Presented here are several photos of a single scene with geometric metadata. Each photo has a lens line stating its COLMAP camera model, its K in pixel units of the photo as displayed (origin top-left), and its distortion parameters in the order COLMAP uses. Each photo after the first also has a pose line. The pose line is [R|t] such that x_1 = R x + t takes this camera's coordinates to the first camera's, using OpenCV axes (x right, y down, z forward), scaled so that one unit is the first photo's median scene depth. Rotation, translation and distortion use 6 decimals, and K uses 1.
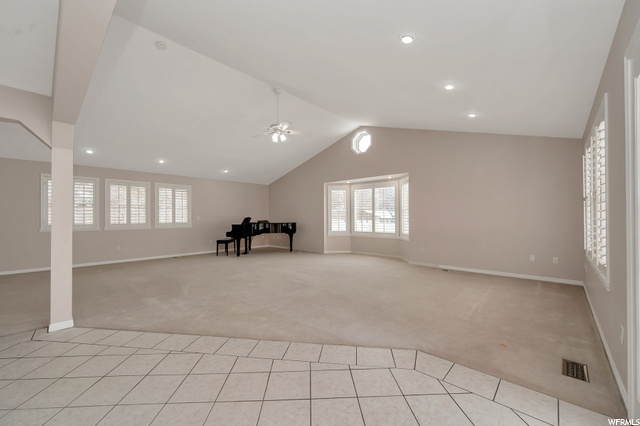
lens RADIAL K [[266.7, 0, 320.0], [0, 266.7, 213.0], [0, 0, 1]] dist [0.000329, -0.000059]
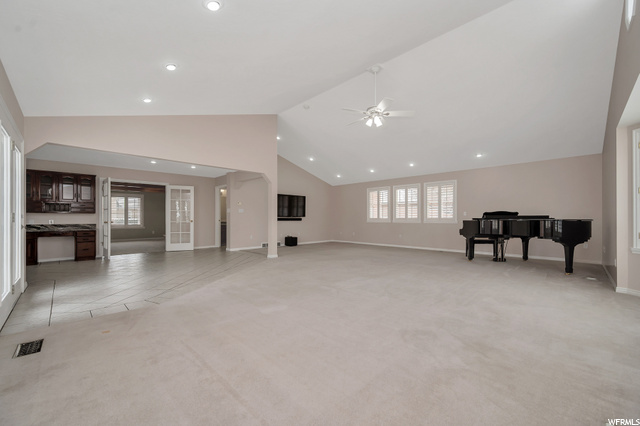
lens RADIAL K [[256.6, 0, 318.4], [0, 256.6, 213.4], [0, 0, 1]] dist [-0.000997, -0.000386]
pose [[-0.035229, -0.006312, -0.999359, 0.508005], [0.025686, 0.999644, -0.007220, 0.013372], [0.999049, -0.025924, -0.035054, 0.599616]]
